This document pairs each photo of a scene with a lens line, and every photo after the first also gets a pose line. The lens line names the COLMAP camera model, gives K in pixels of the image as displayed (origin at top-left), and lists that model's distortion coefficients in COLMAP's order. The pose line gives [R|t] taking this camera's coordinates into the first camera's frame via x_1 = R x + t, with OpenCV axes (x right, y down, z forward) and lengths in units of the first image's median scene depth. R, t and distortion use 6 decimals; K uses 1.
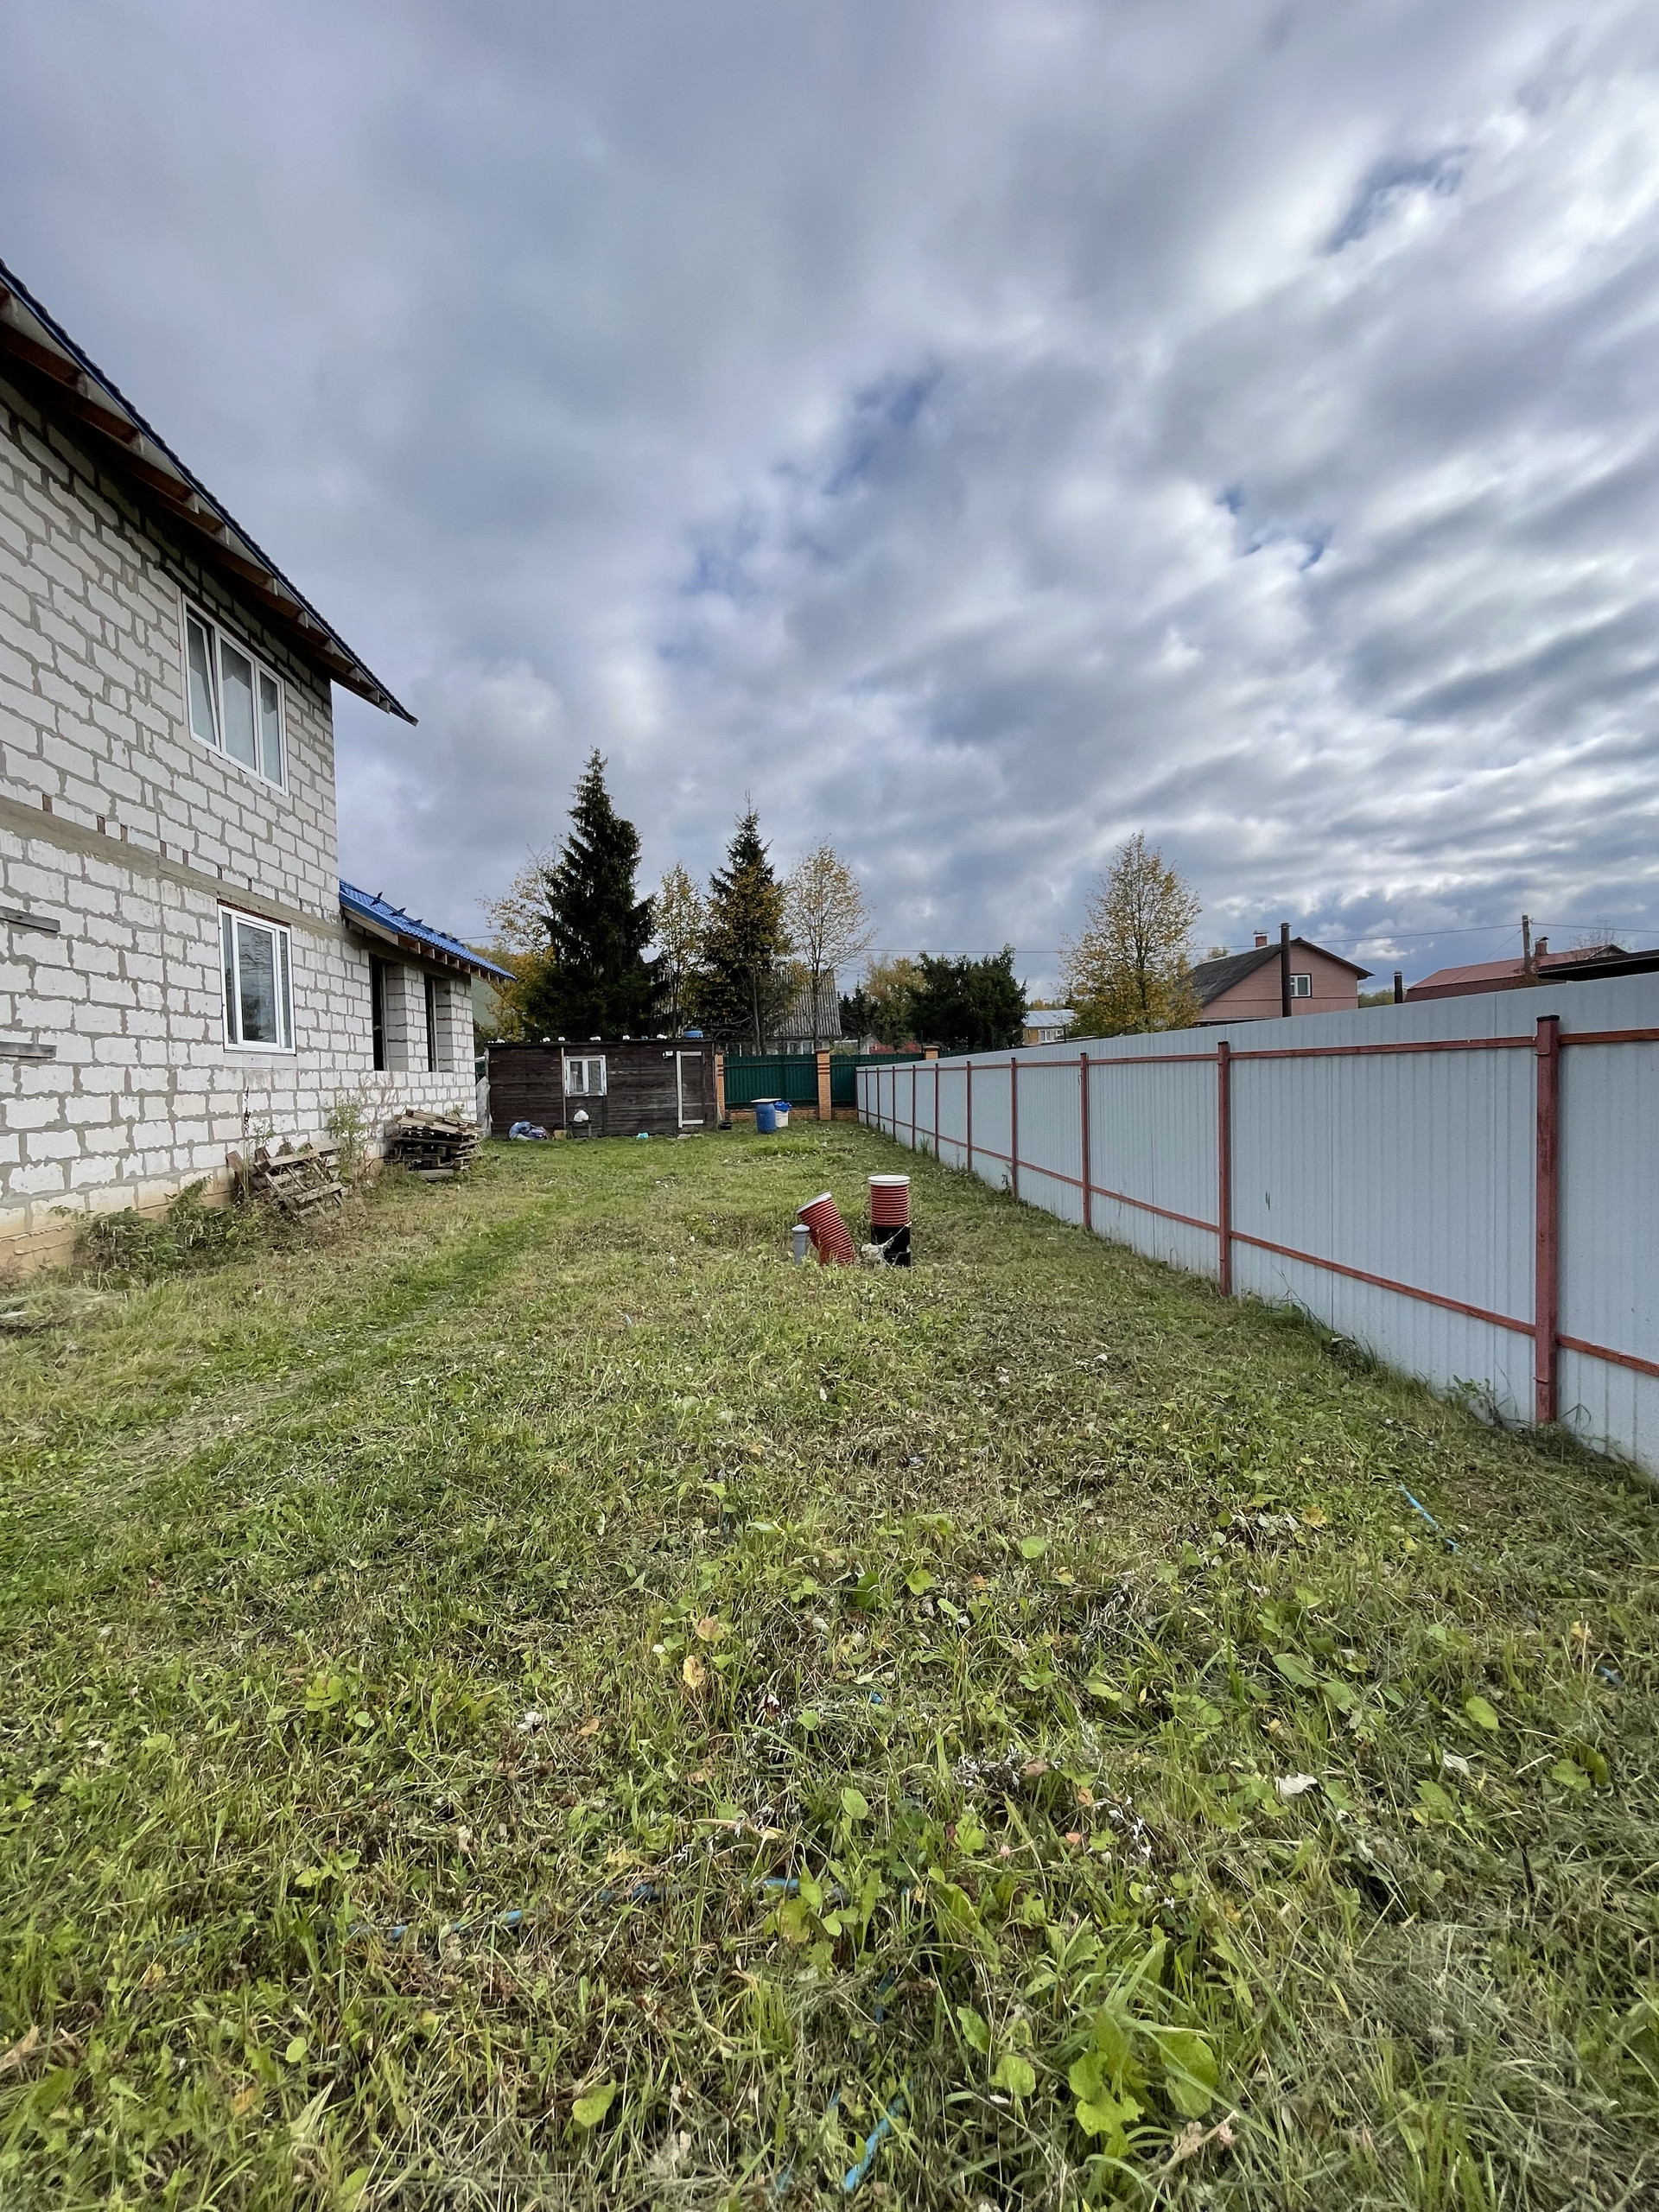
lens RADIAL K [[891.8, 0, 810.8], [0, 891.8, 1099.1], [0, 0, 1]] dist [-0.001454, -0.000103]
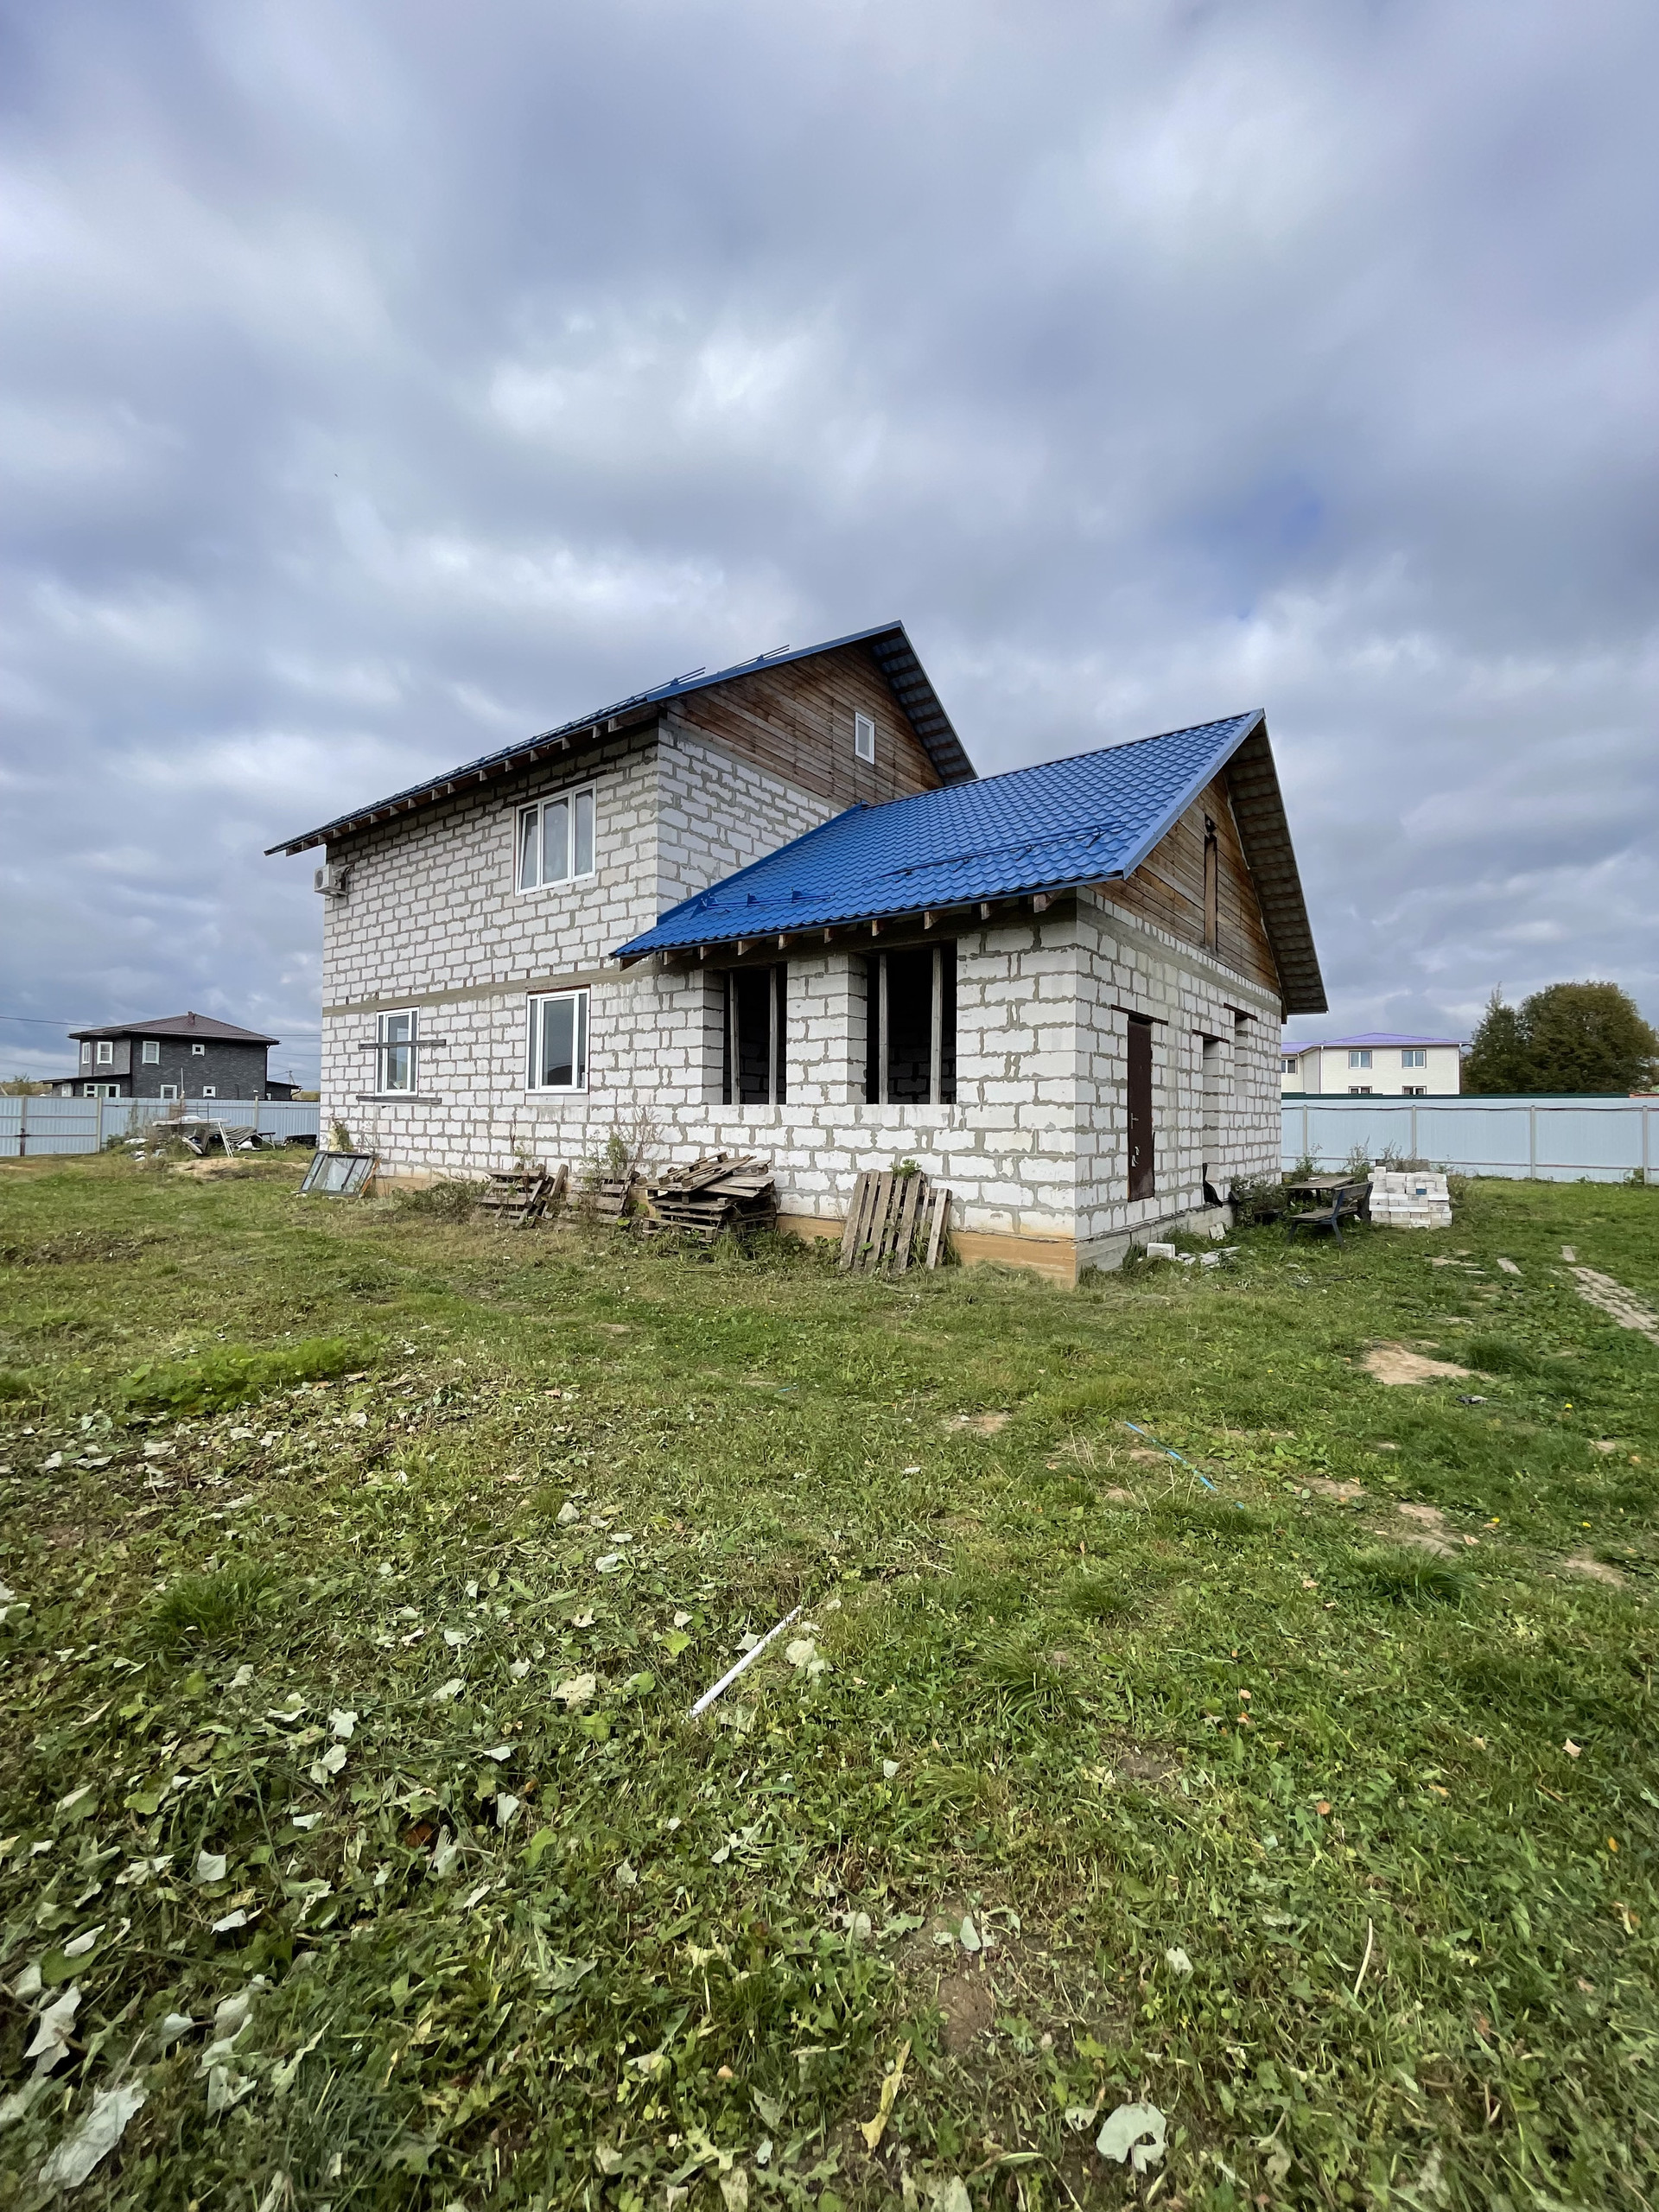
lens RADIAL K [[893.2, 0, 824.4], [0, 893.2, 1101.8], [0, 0, 1]] dist [0.002245, -0.018695]
pose [[-0.660594, 0.013408, -0.750624, 0.117615], [-0.005014, 0.999739, 0.022270, -0.071557], [0.750727, 0.018475, -0.660354, 2.173181]]
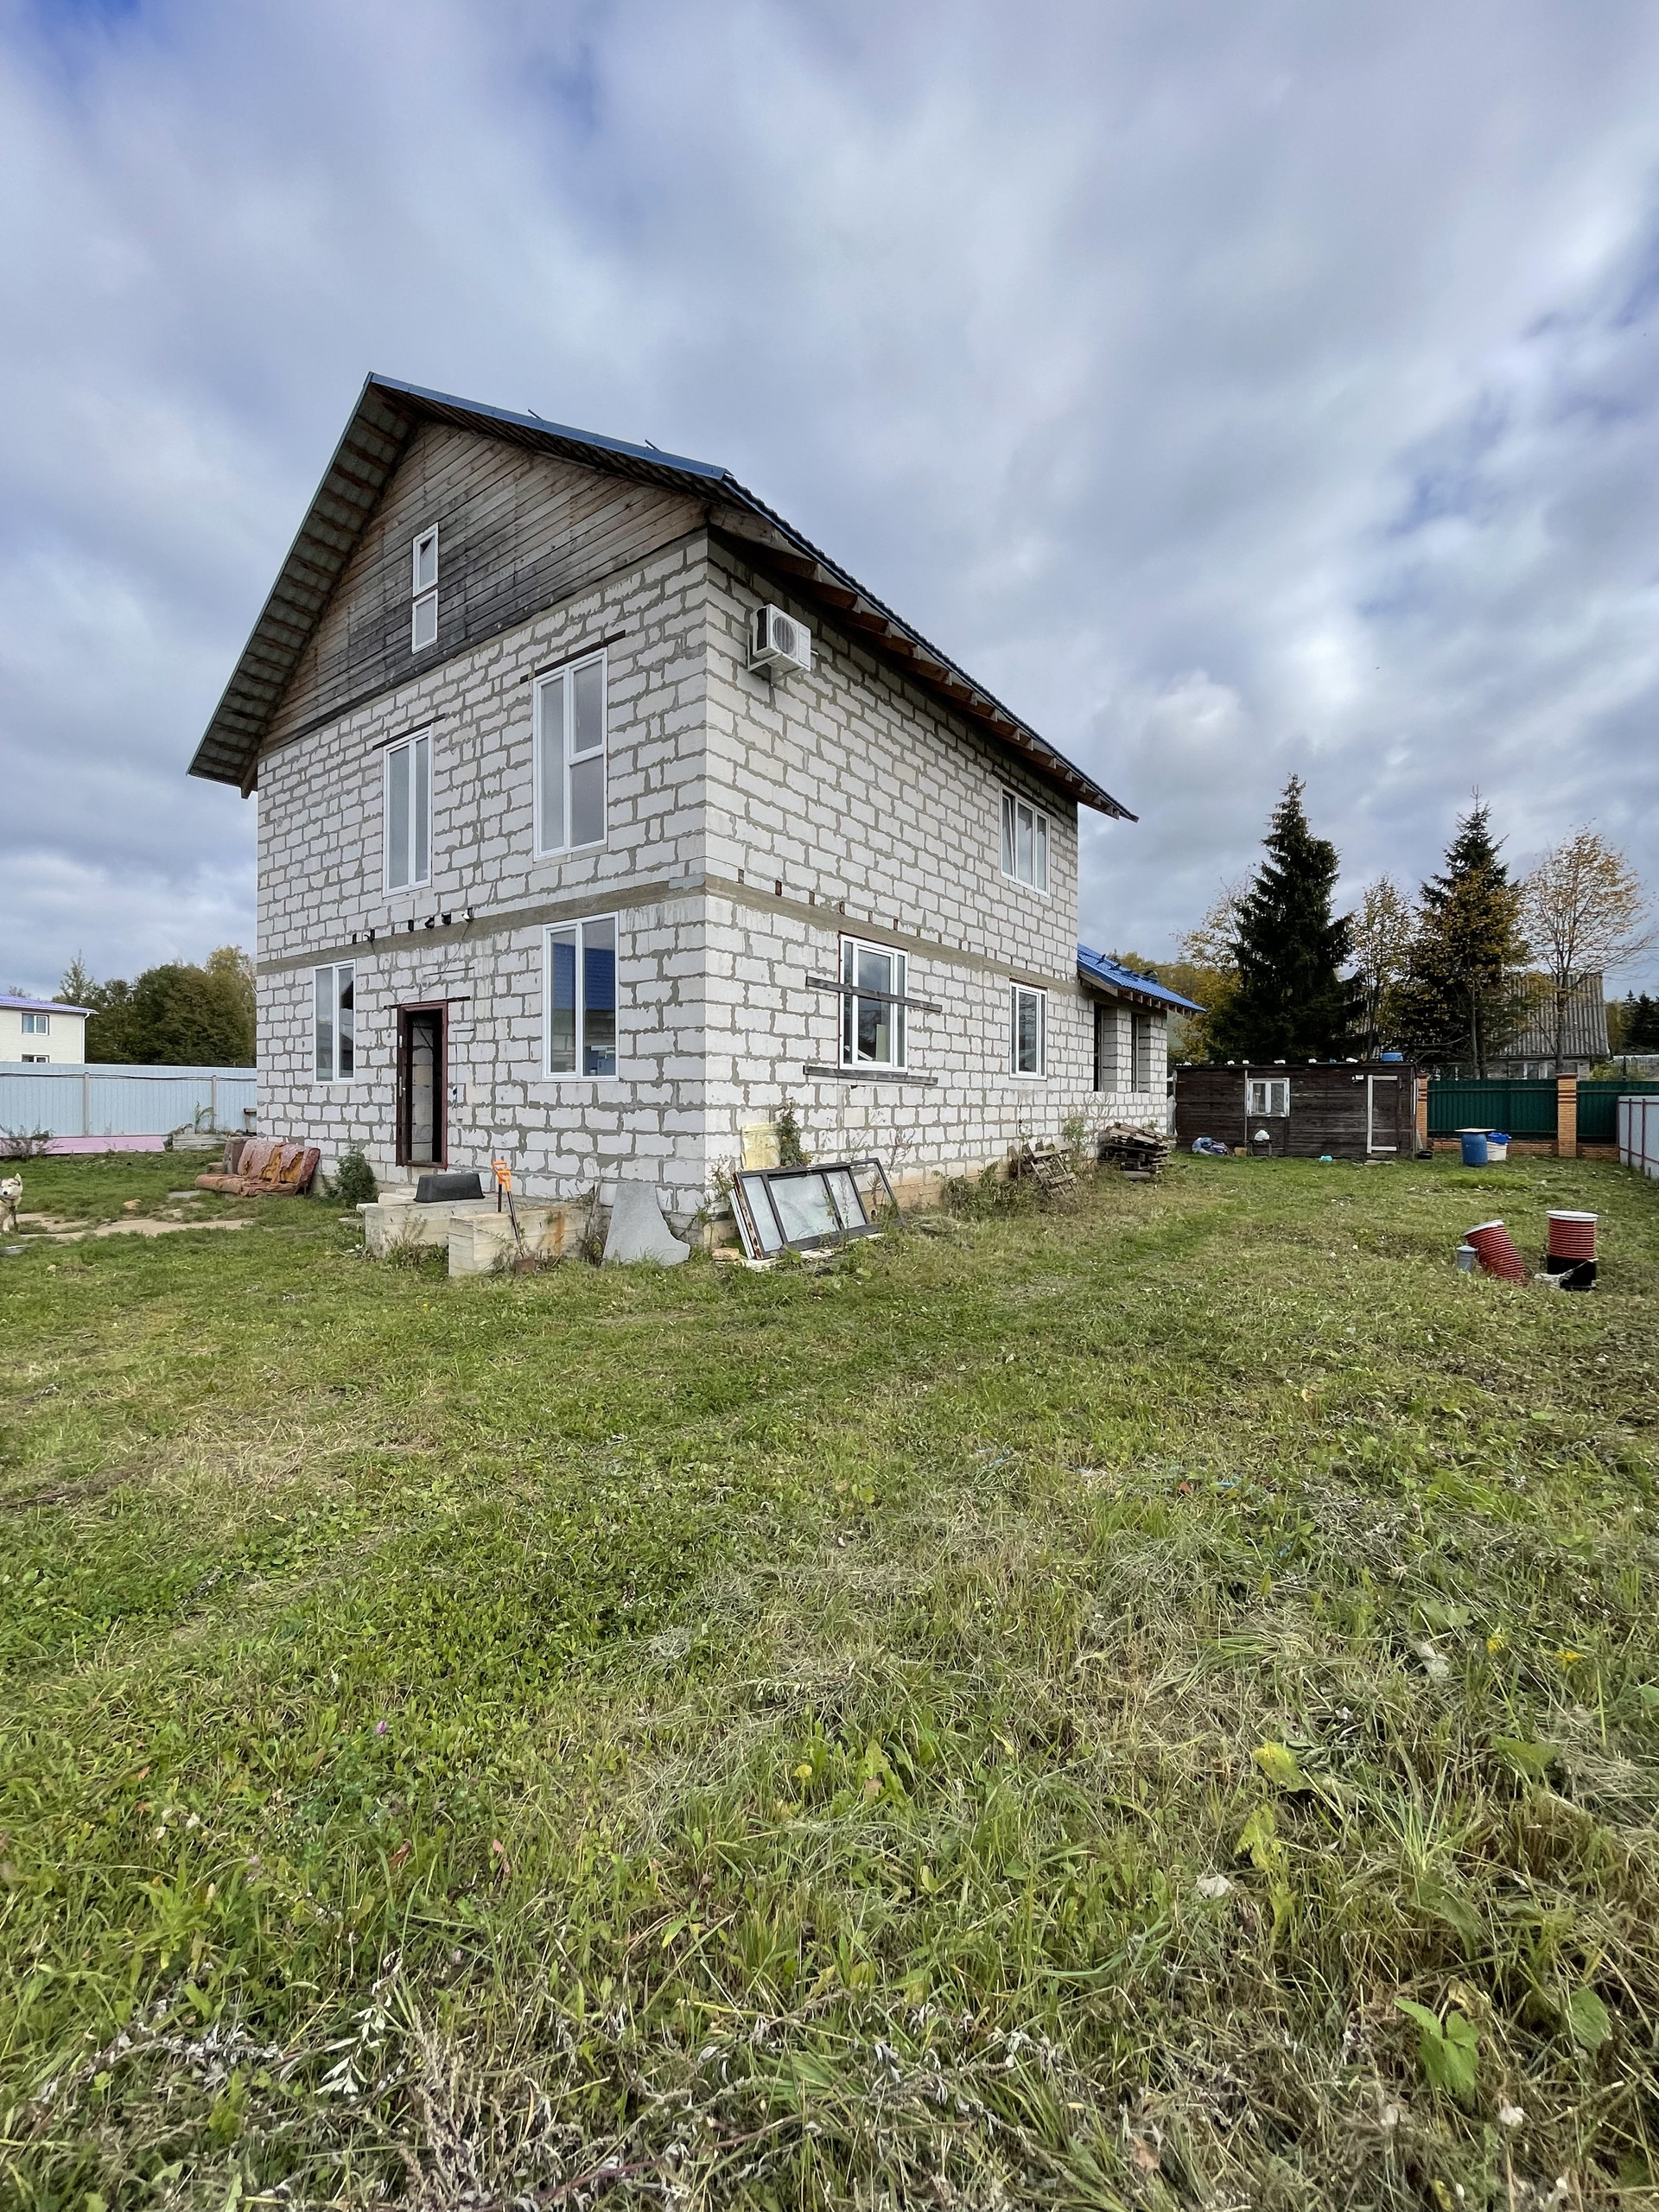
lens RADIAL K [[893.2, 0, 824.4], [0, 893.2, 1101.8], [0, 0, 1]] dist [0.002245, -0.018695]
pose [[0.758583, 0.037692, -0.650485, 0.081522], [-0.044098, 0.999006, 0.006460, -0.009924], [0.650083, 0.023785, 0.759491, -0.321451]]
